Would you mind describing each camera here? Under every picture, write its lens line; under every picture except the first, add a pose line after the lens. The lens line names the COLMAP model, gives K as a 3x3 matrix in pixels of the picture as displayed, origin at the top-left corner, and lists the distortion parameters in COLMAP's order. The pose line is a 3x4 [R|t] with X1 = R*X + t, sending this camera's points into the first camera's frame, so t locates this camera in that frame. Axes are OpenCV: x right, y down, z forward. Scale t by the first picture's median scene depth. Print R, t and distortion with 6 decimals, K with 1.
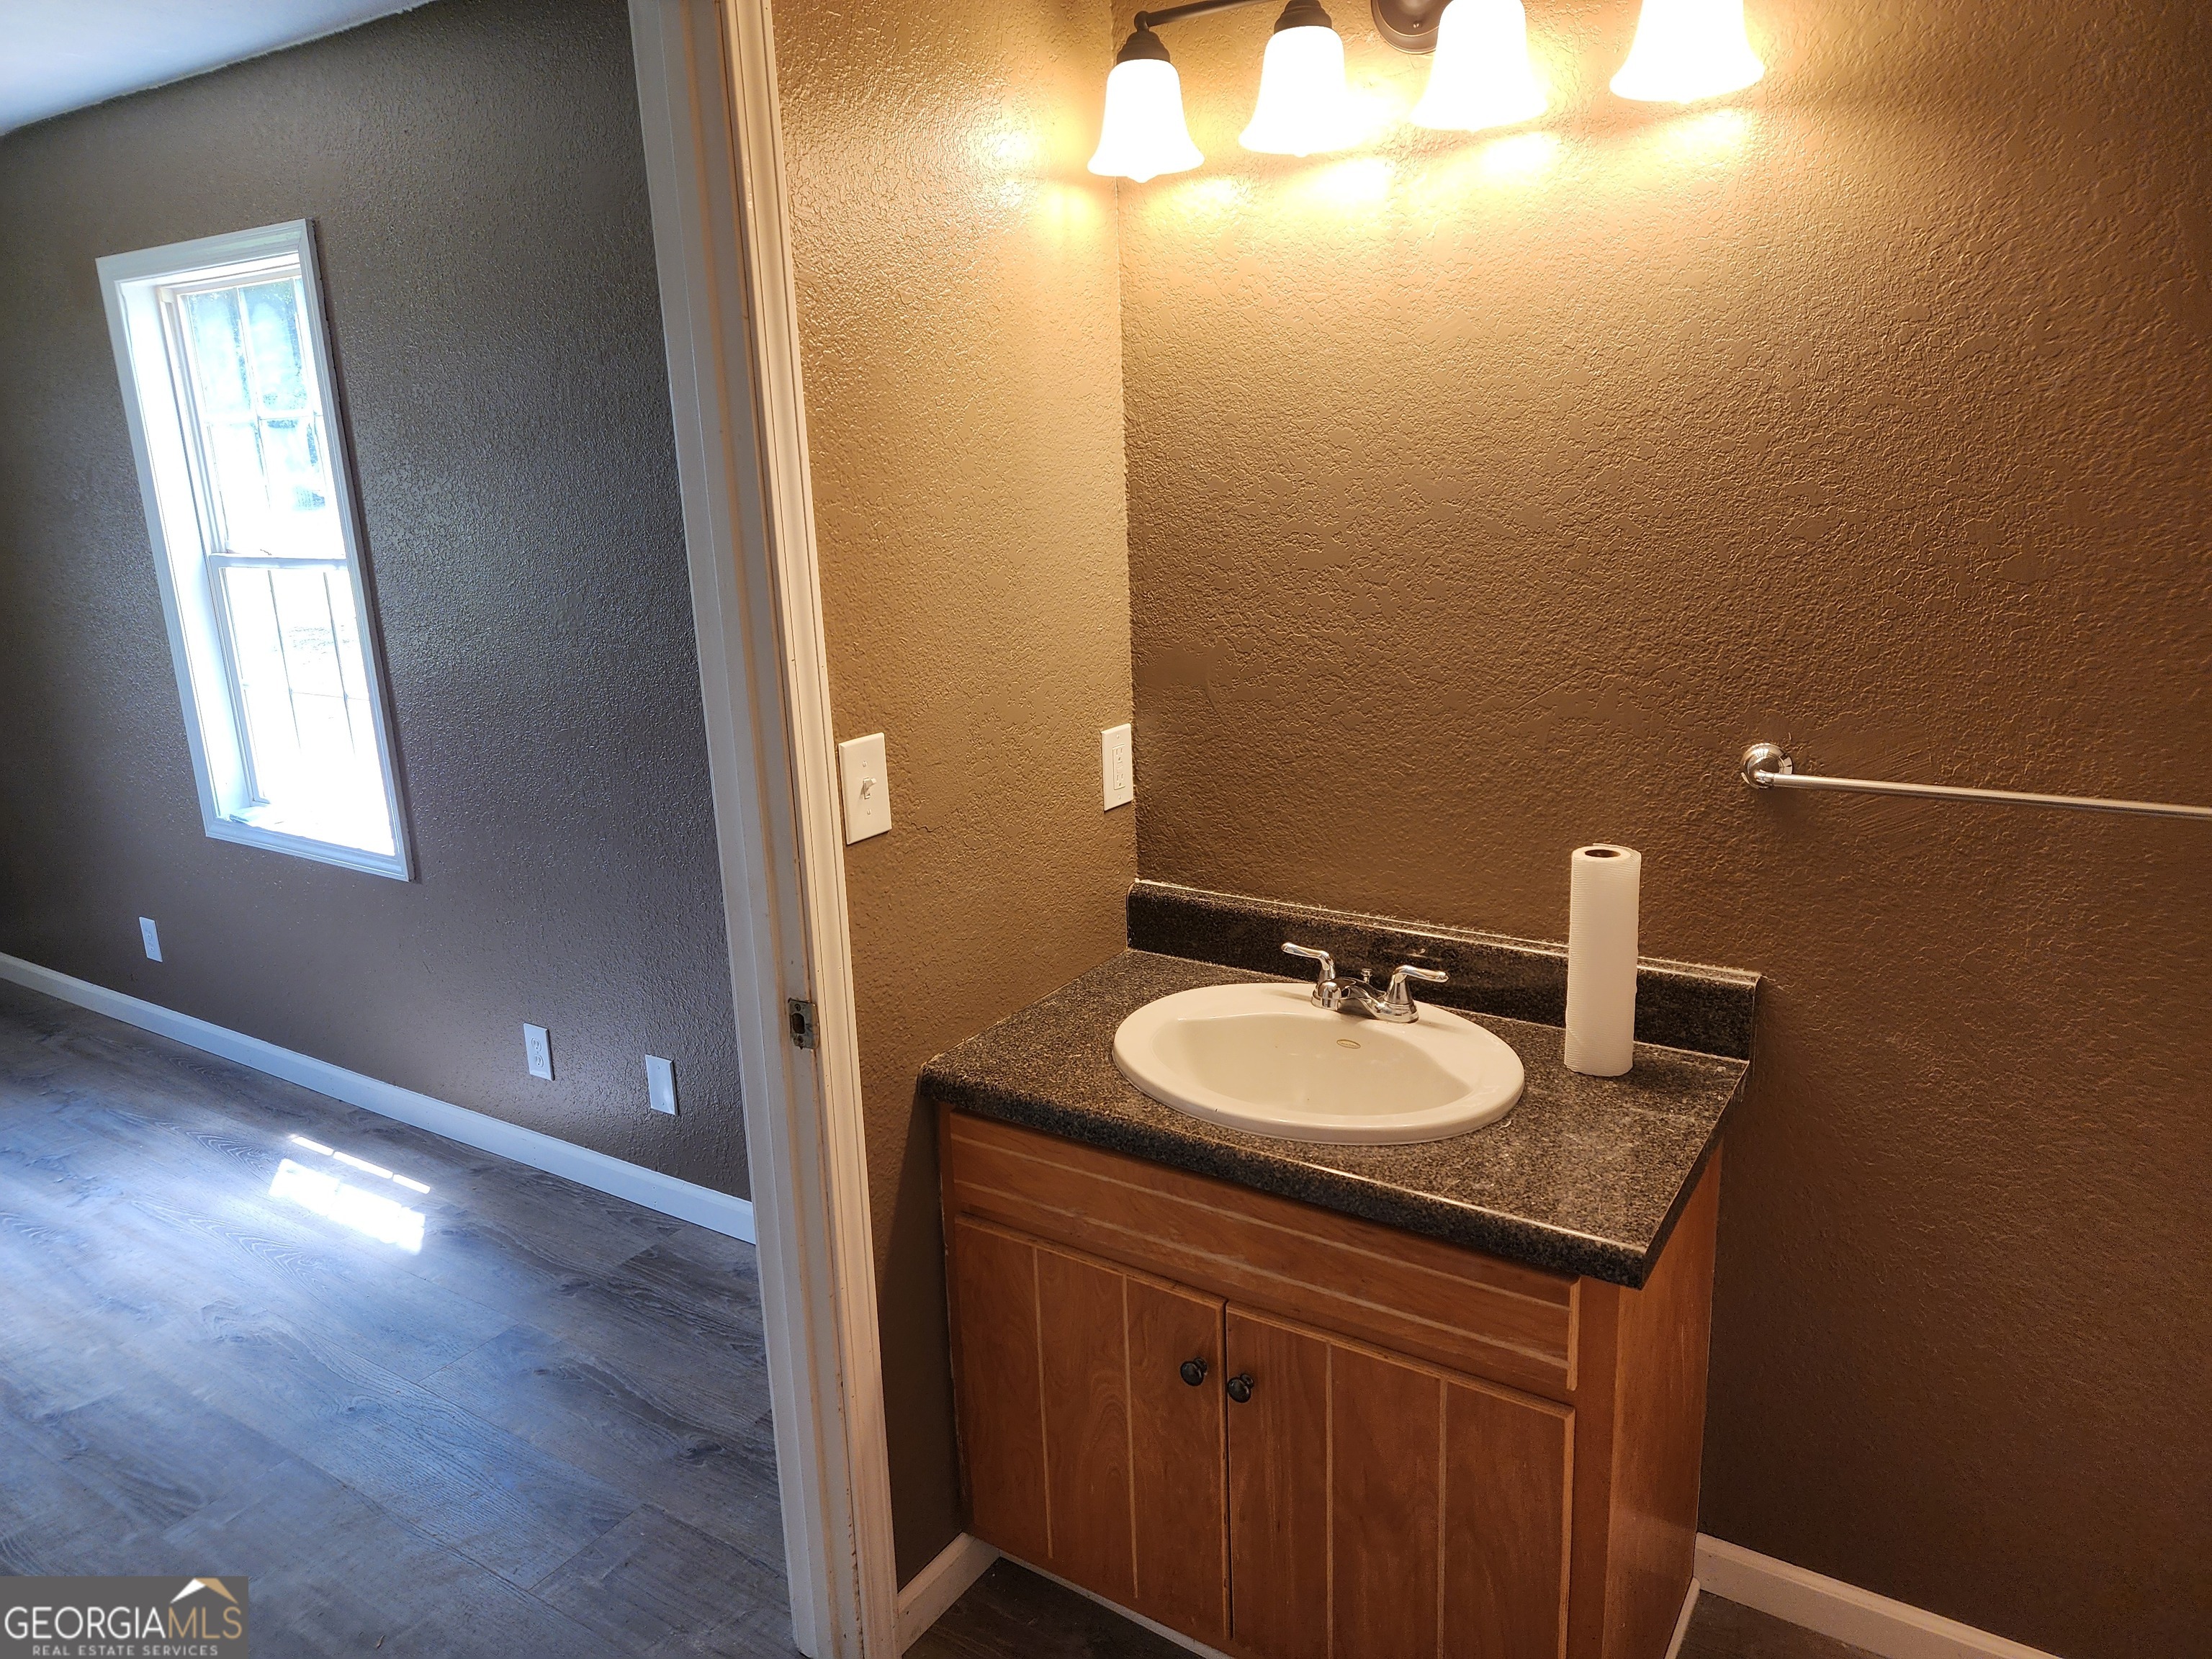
lens RADIAL K [[1495.0, 0, 1106.0], [0, 1495.0, 829.5], [0, 0, 1]] dist [0.047771, -0.047792]
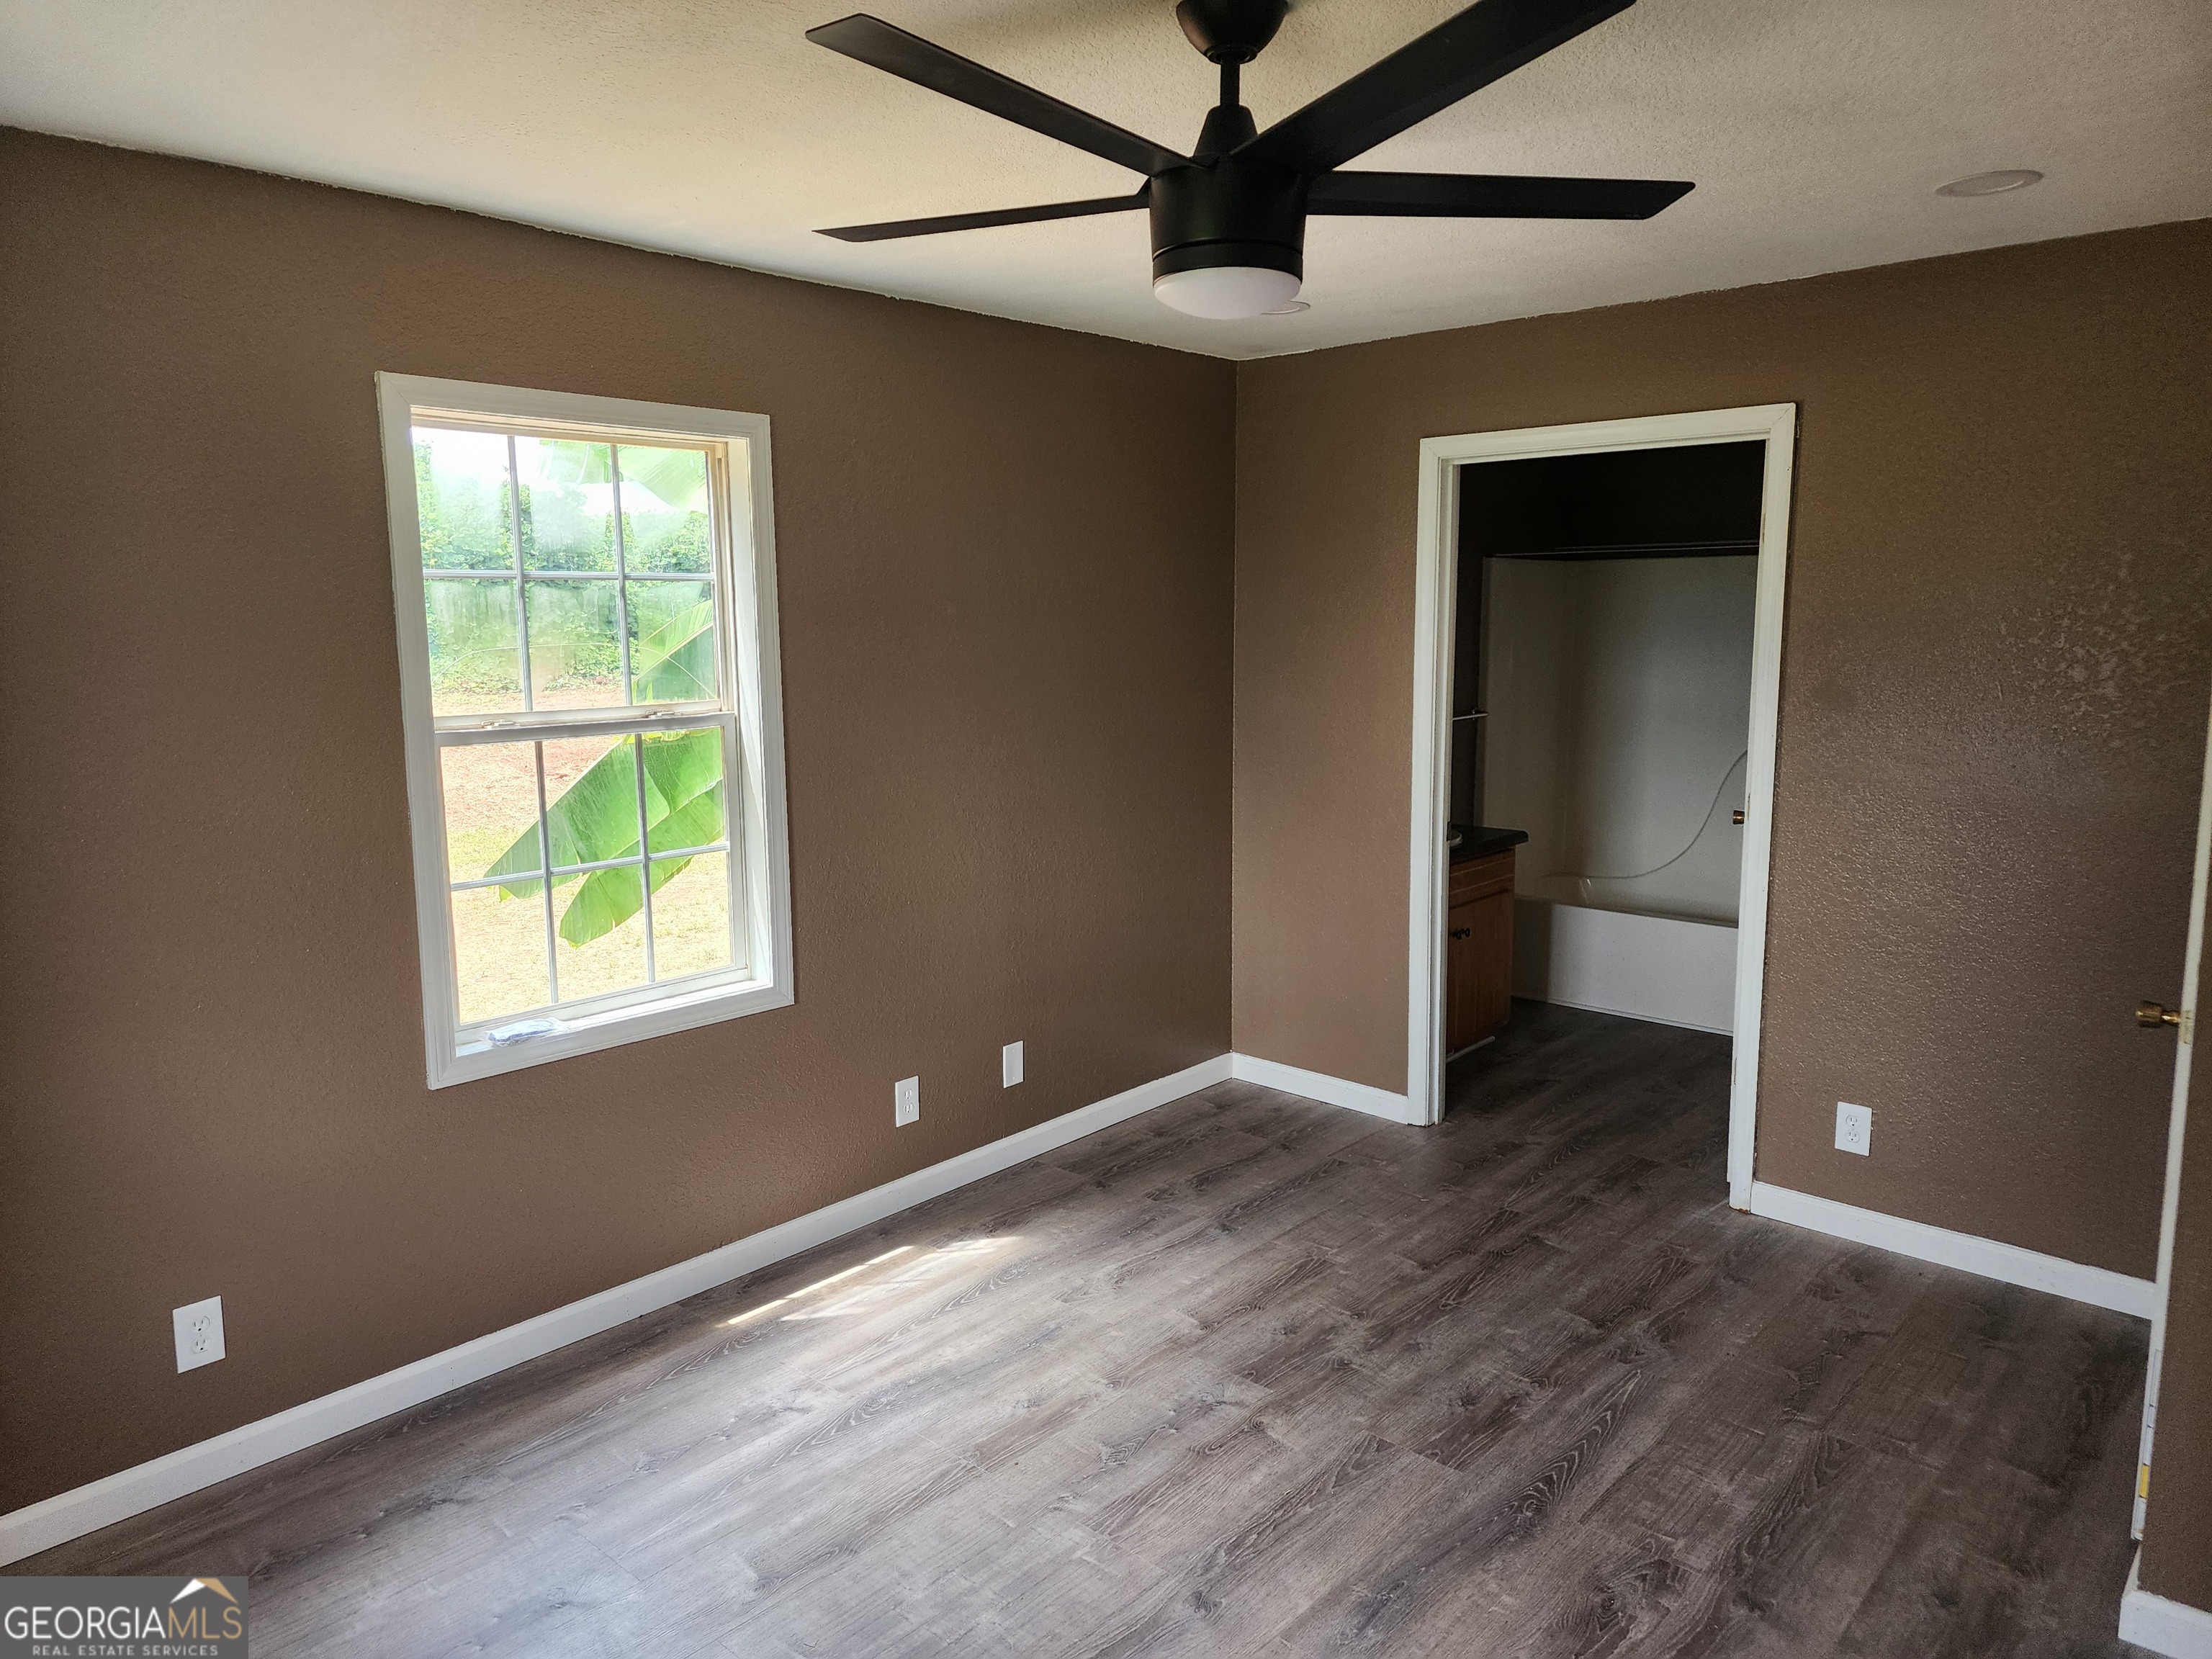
lens RADIAL K [[1495.0, 0, 1106.0], [0, 1495.0, 829.5], [0, 0, 1]] dist [0.047771, -0.047792]
pose [[0.156811, -0.123624, 0.979861, -1.506292], [0.247237, 0.965459, 0.082241, -0.123115], [-0.956182, 0.229362, 0.181959, 0.579080]]
